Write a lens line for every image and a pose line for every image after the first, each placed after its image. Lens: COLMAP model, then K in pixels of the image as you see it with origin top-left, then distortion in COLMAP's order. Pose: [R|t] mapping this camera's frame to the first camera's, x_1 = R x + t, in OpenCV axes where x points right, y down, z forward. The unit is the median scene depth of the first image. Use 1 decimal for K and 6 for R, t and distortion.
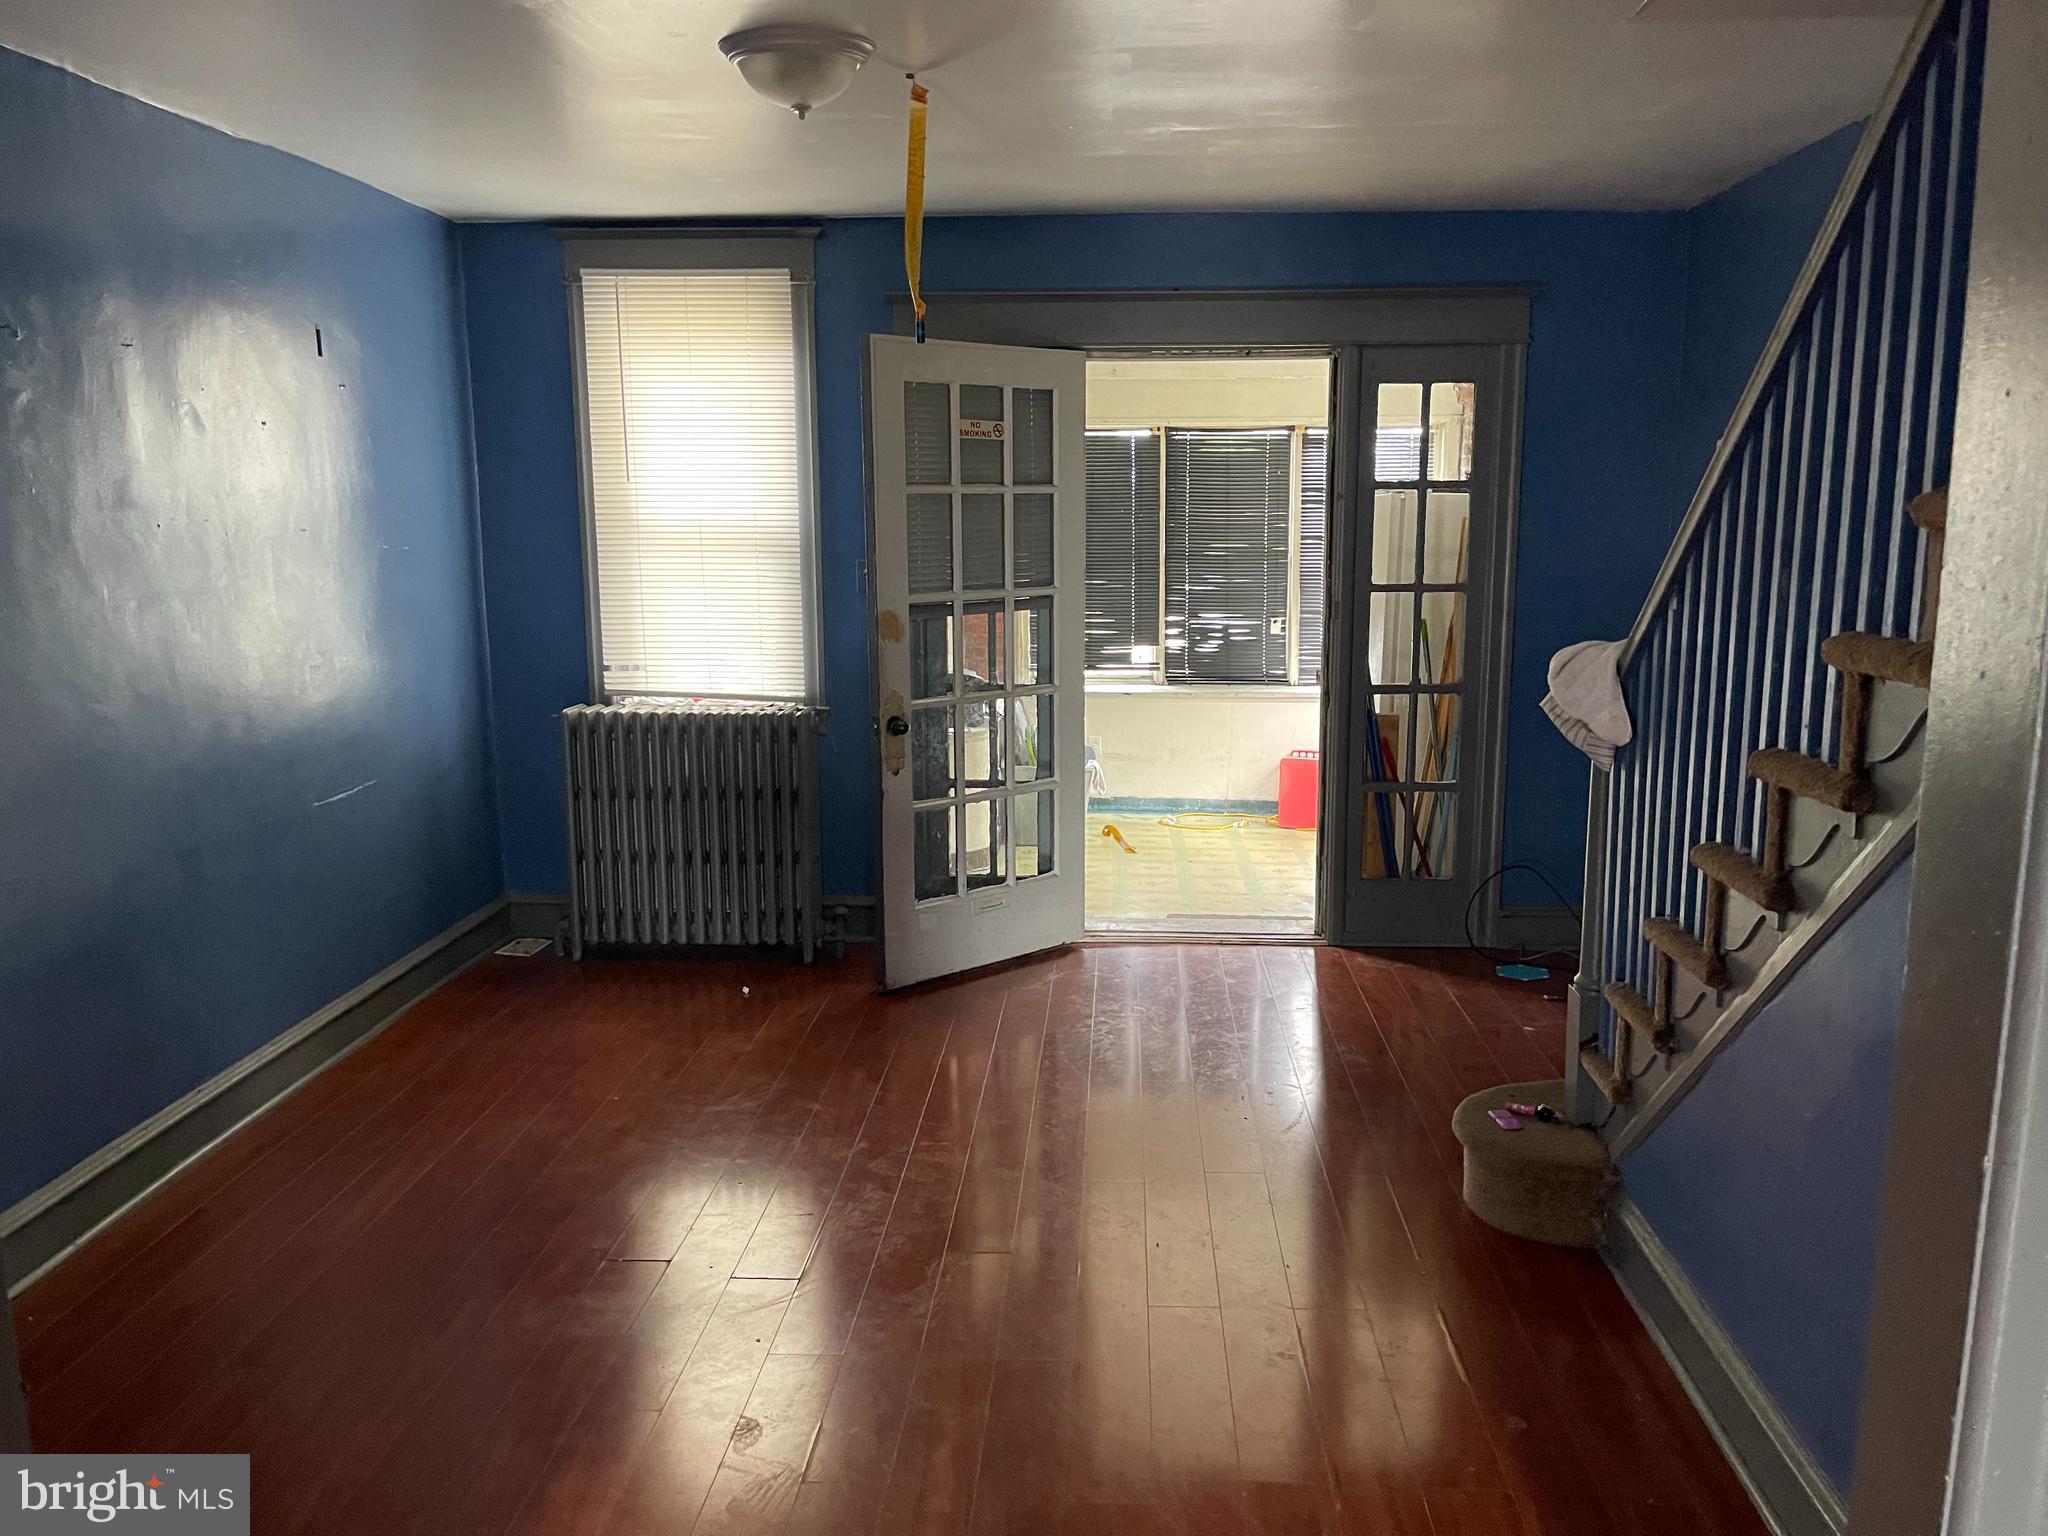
lens RADIAL K [[1546.5, 0, 1043.9], [0, 1546.5, 779.3], [0, 0, 1]] dist [0.053484, -0.058766]
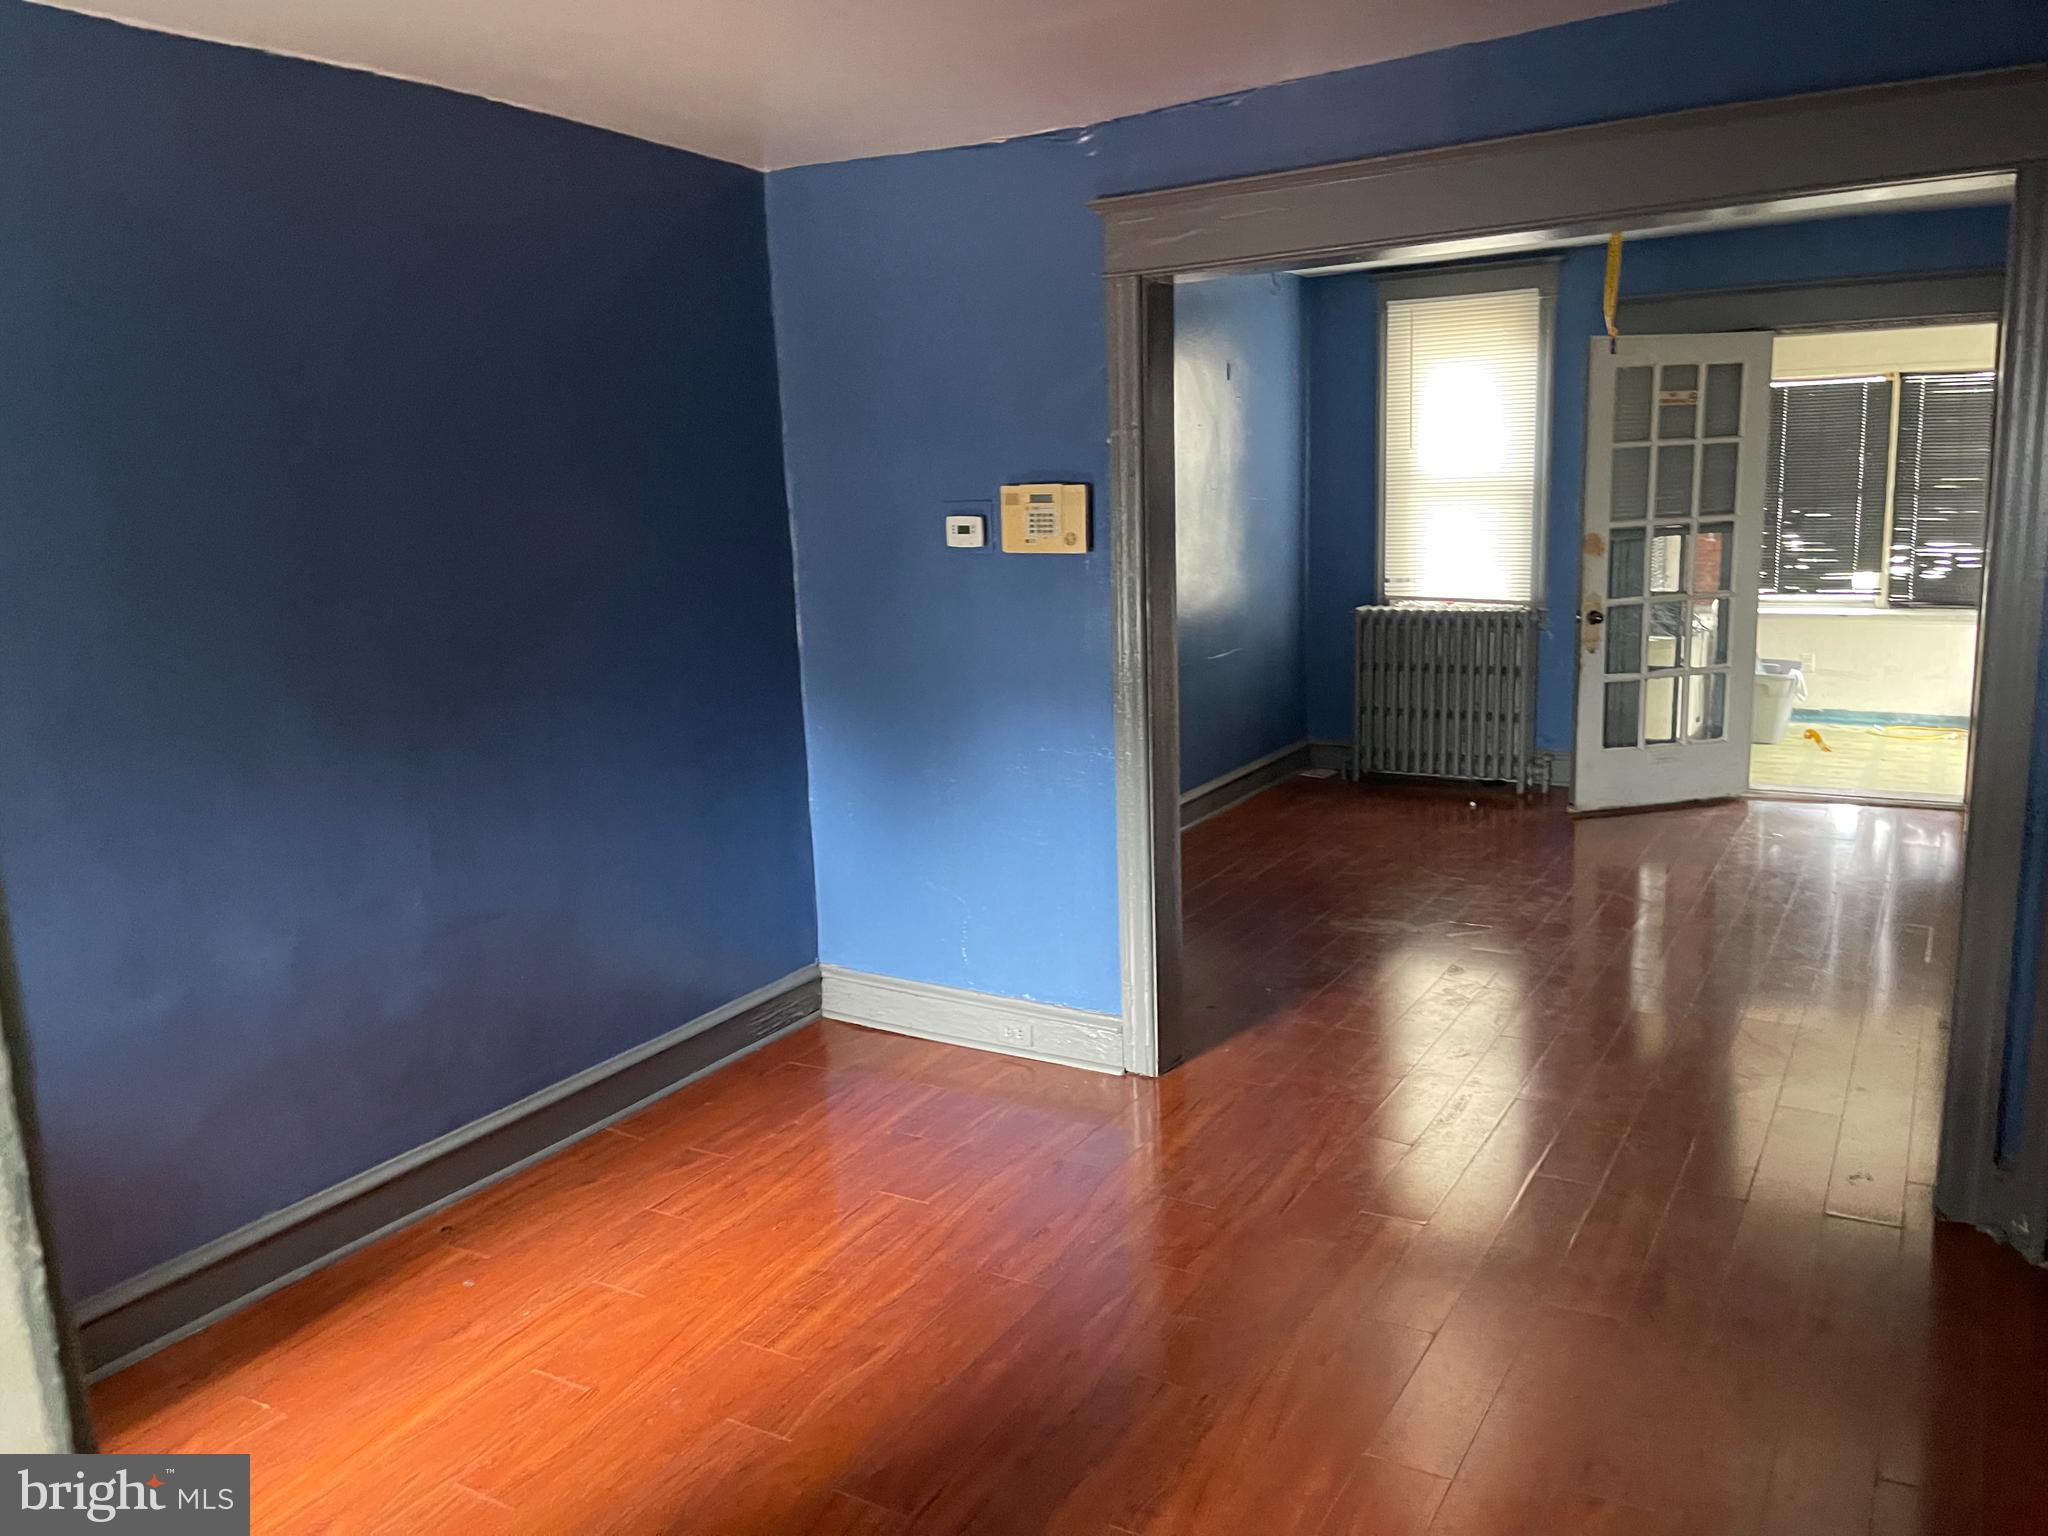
lens RADIAL K [[1546.5, 0, 1018.1], [0, 1546.5, 788.1], [0, 0, 1]] dist [0.053484, -0.058766]
pose [[0.881979, 0.064646, -0.466834, 0.098837], [-0.048215, 0.997727, 0.047071, 0.069523], [0.468816, -0.019007, 0.883091, -0.429569]]
